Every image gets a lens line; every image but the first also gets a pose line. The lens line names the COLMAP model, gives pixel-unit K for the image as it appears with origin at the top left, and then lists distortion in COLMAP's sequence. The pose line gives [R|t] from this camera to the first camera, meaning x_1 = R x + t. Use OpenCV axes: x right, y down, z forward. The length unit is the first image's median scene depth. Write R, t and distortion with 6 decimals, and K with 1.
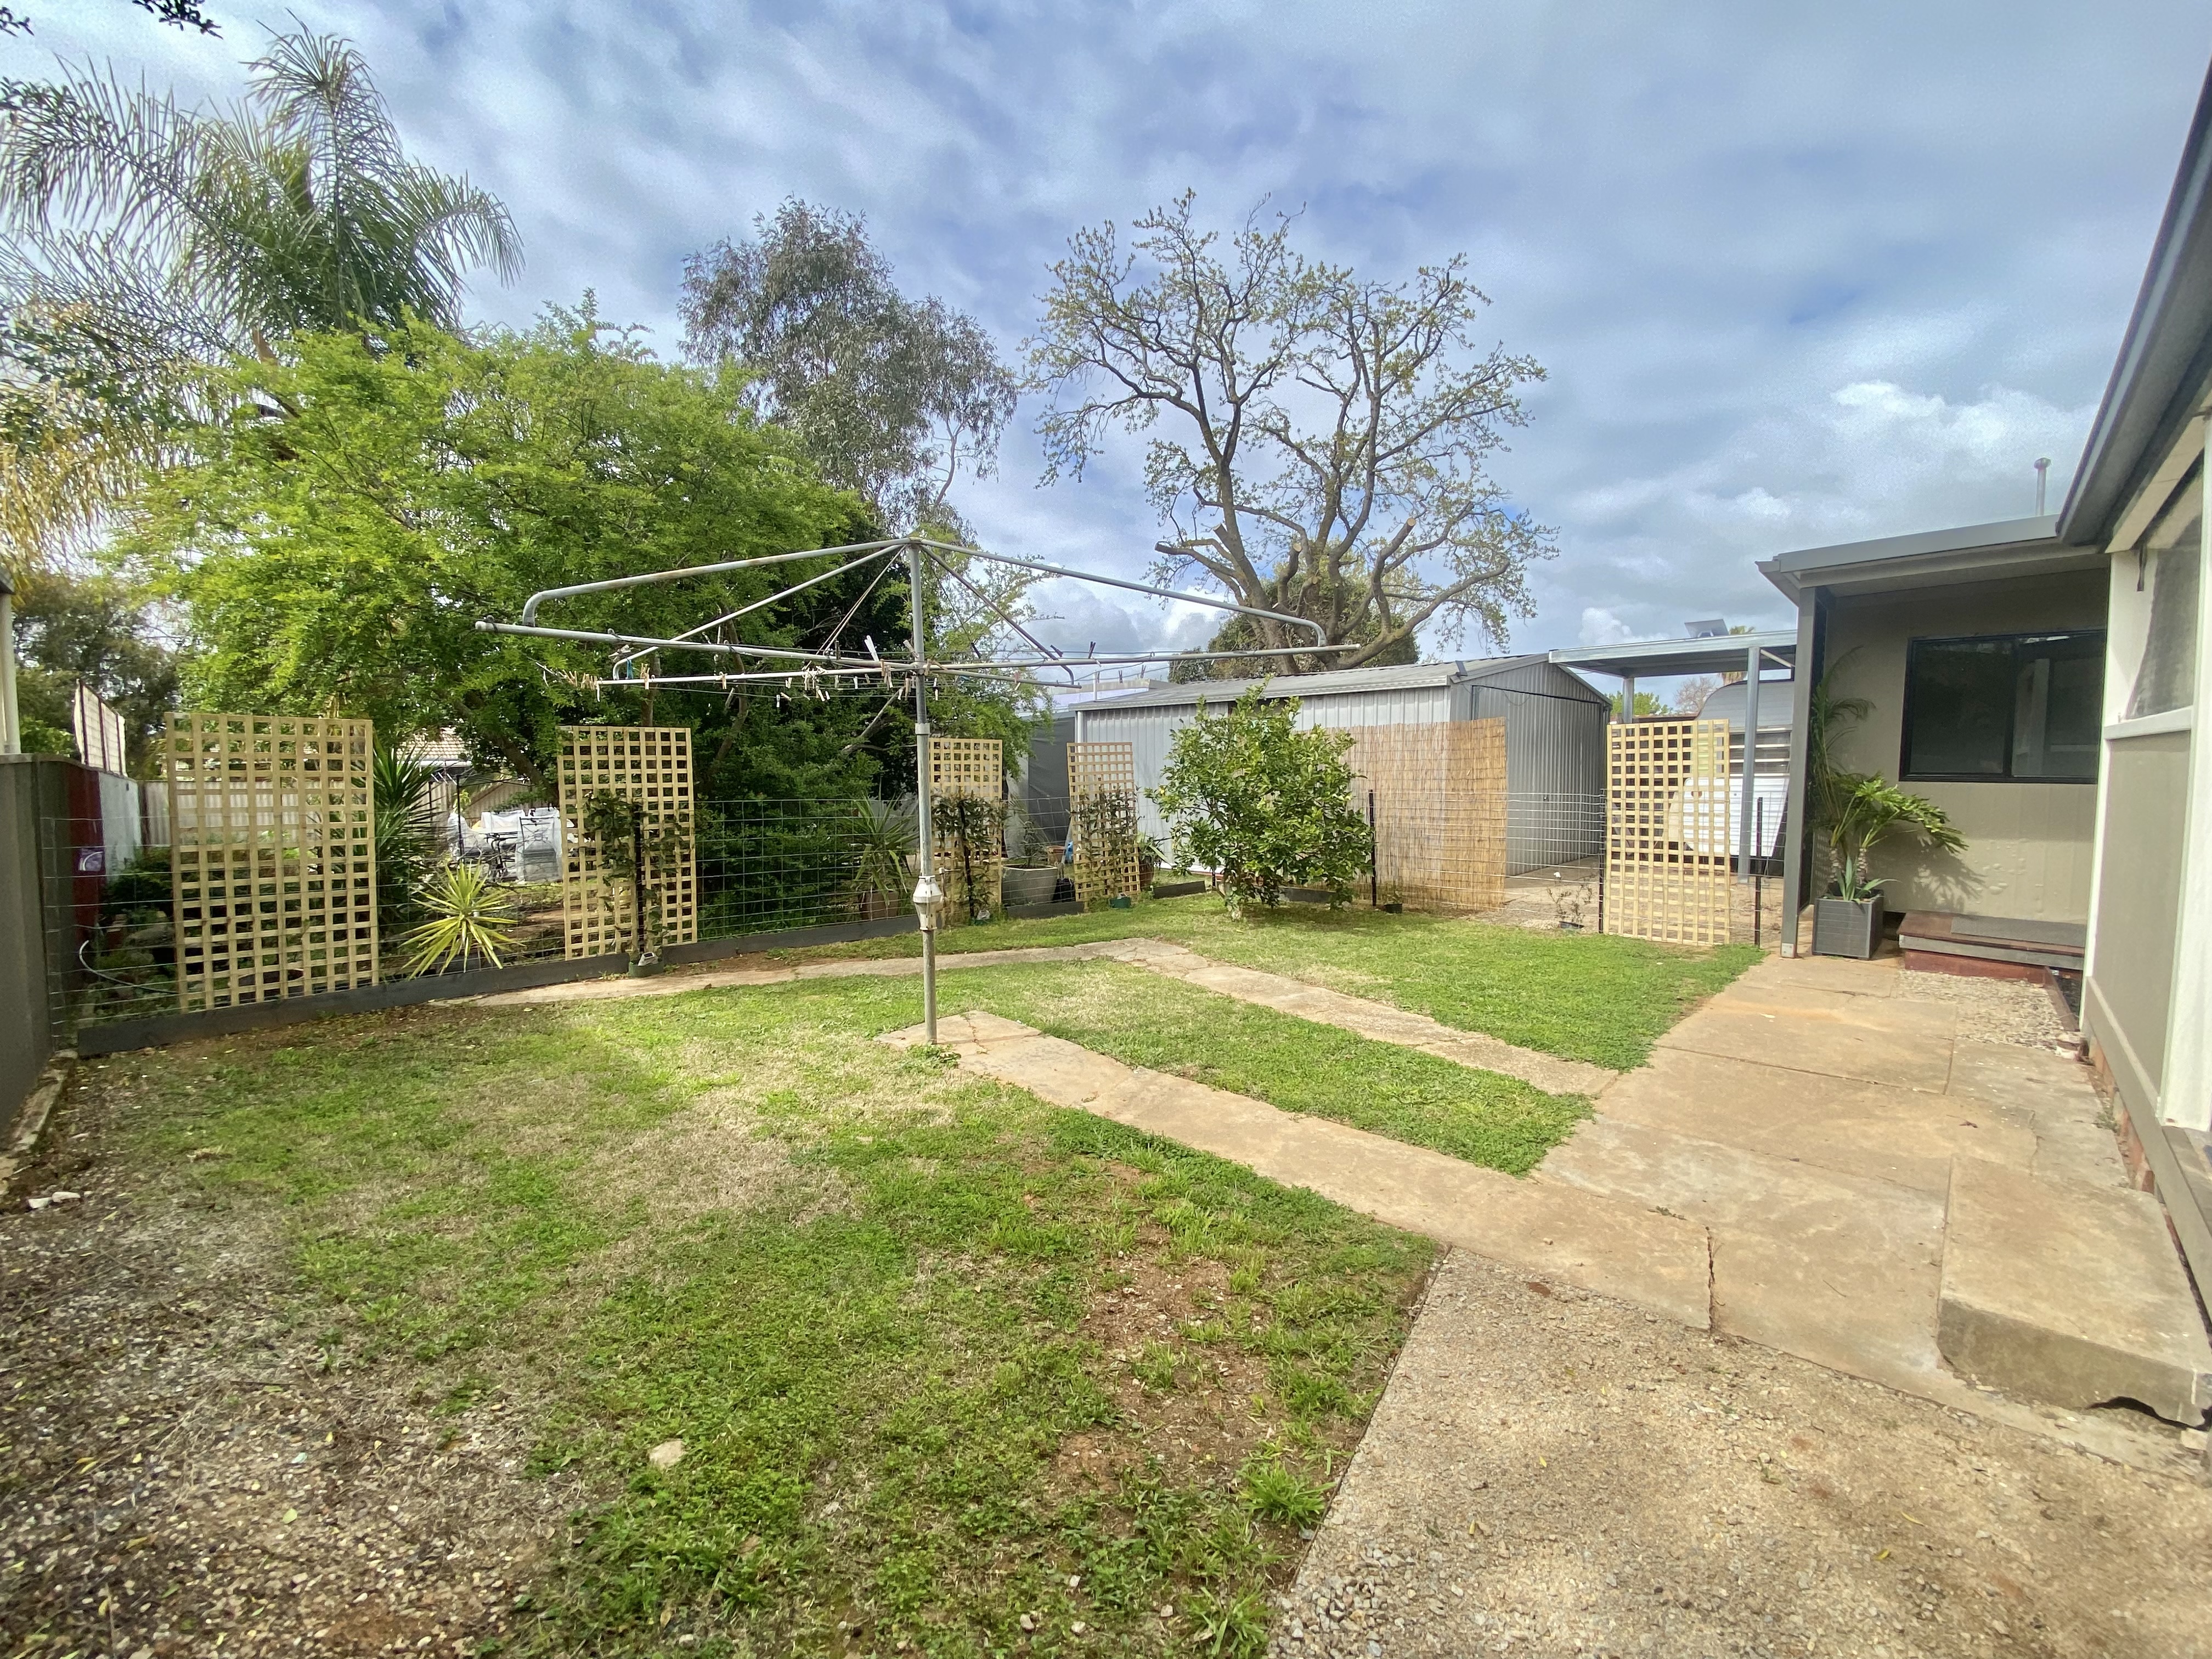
lens RADIAL K [[893.7, 0, 1100.1], [0, 893.7, 816.9], [0, 0, 1]] dist [0.048070, -0.036135]
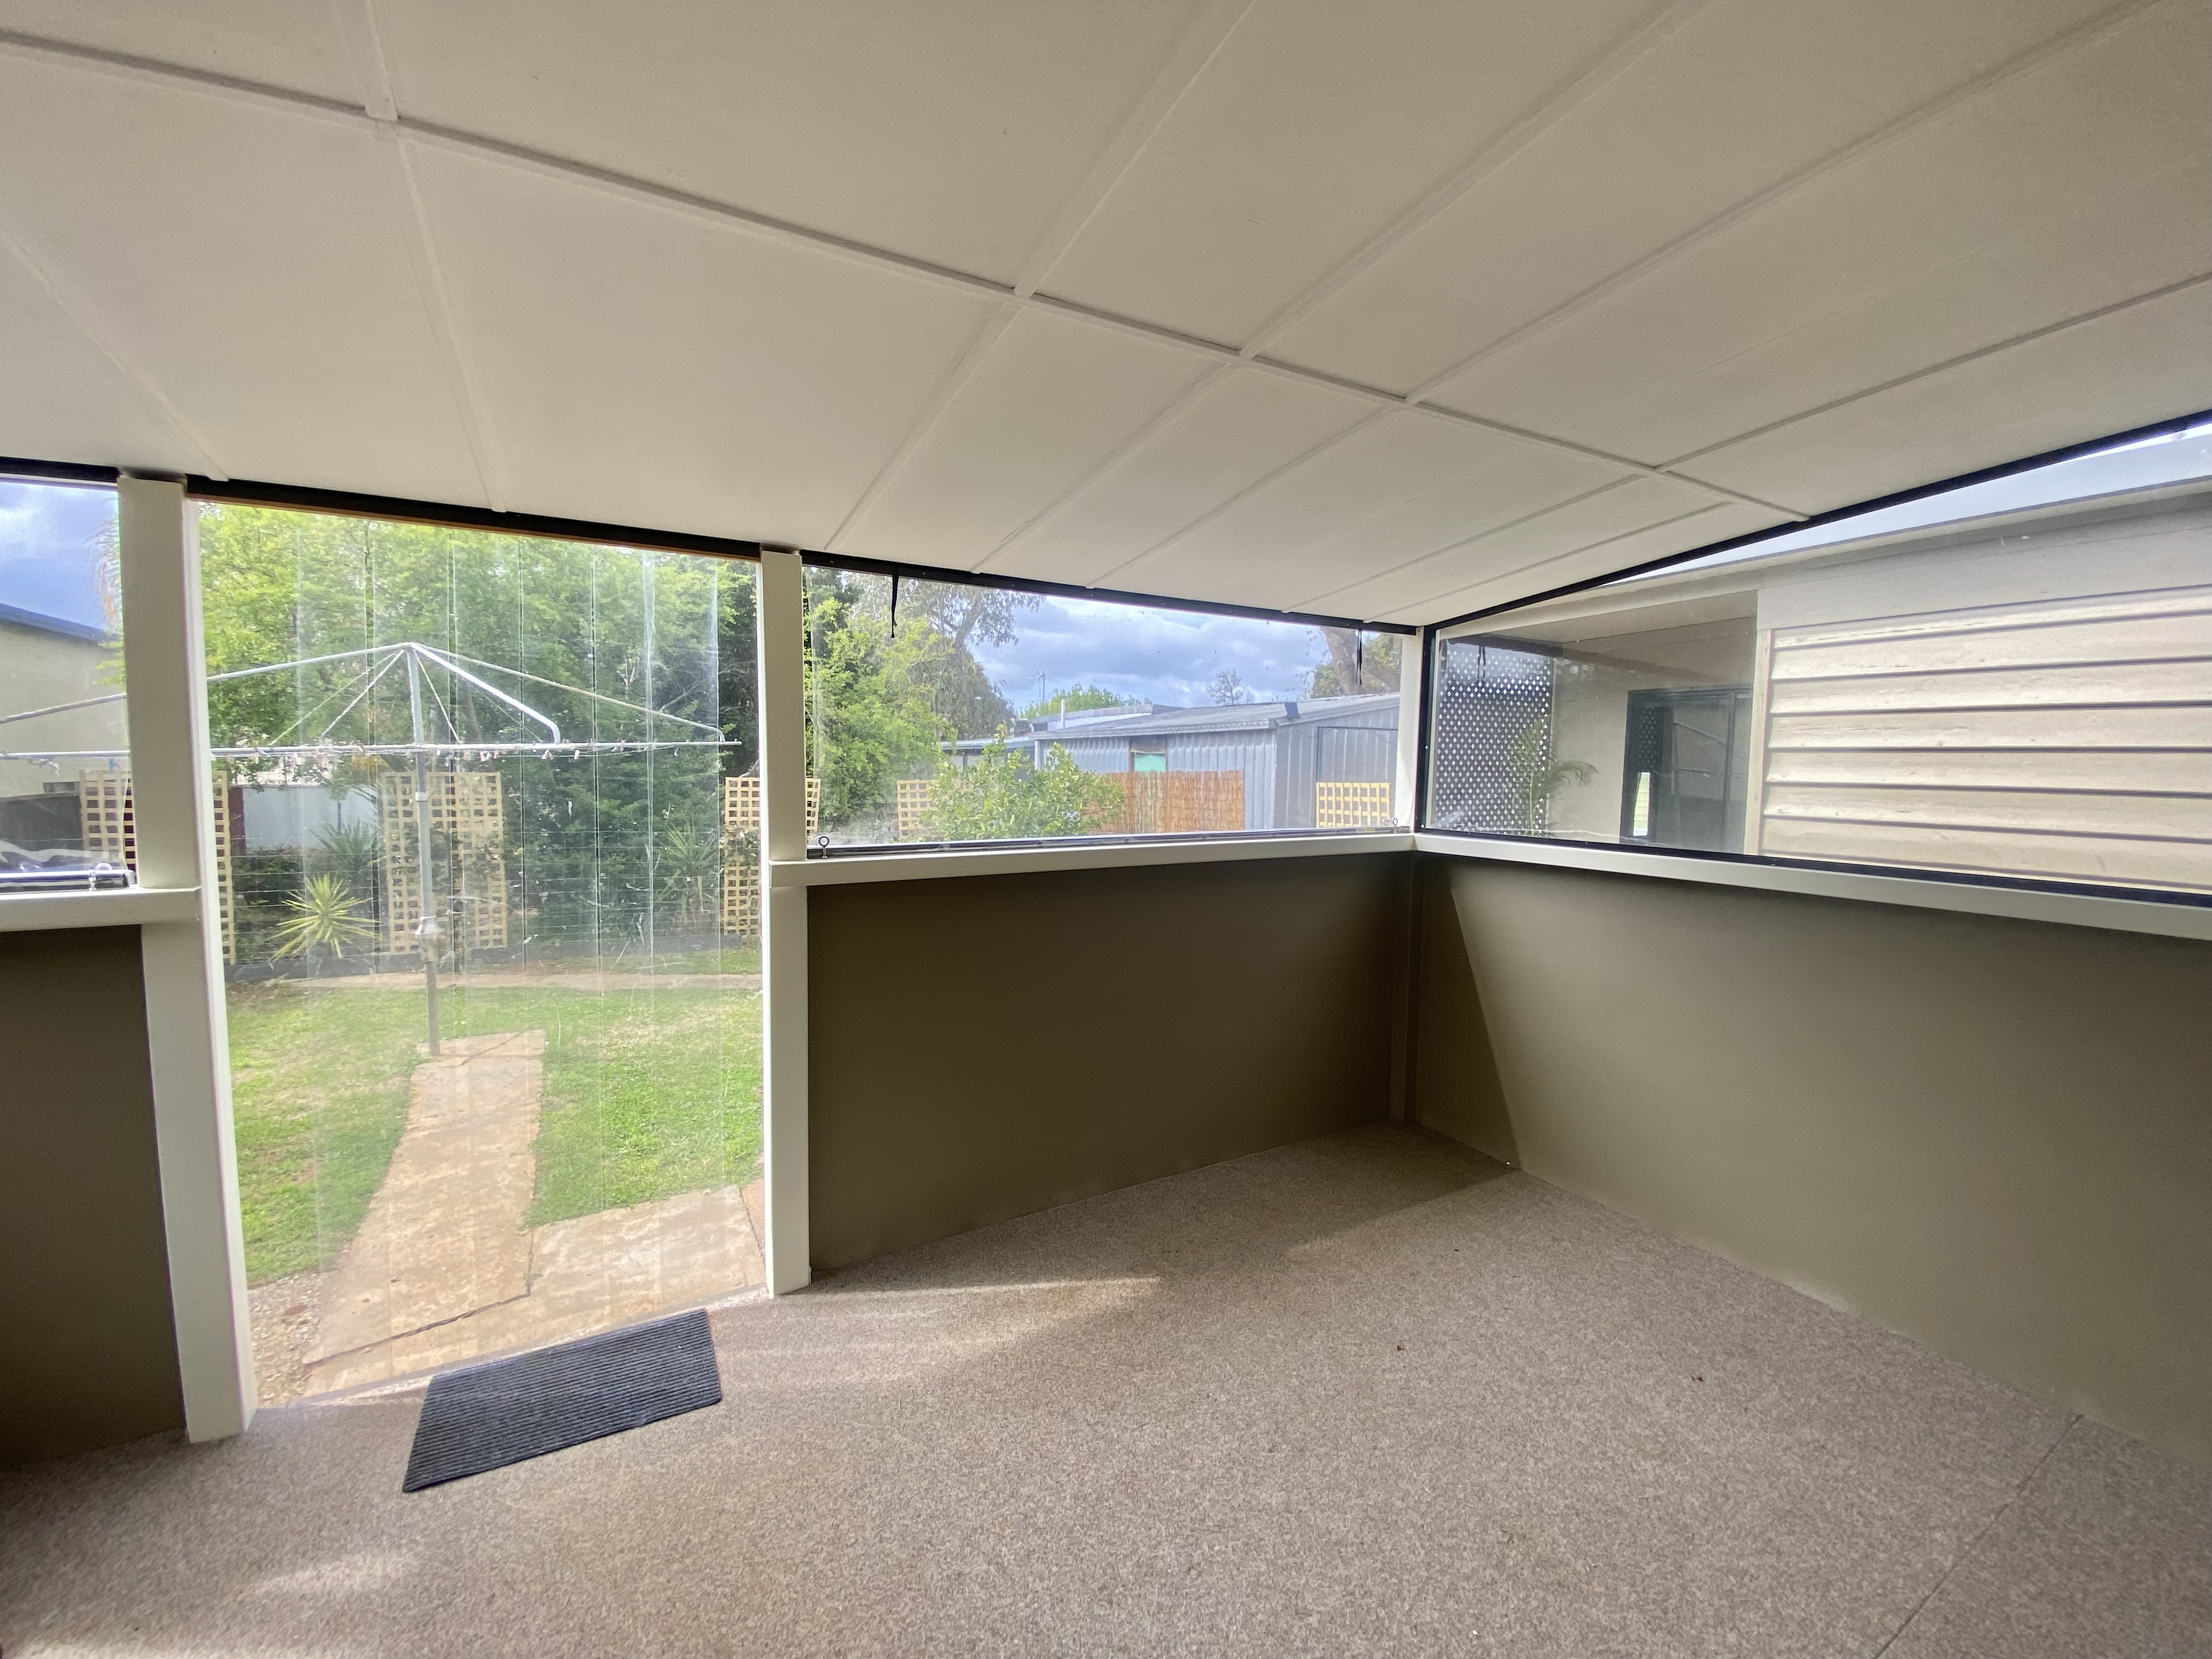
lens RADIAL K [[893.7, 0, 1100.1], [0, 893.7, 816.9], [0, 0, 1]] dist [0.048070, -0.036135]
pose [[0.957076, 0.031866, -0.288078, 1.103594], [-0.032507, 0.999468, 0.002559, -0.109236], [0.288007, 0.006915, 0.957603, 0.085763]]
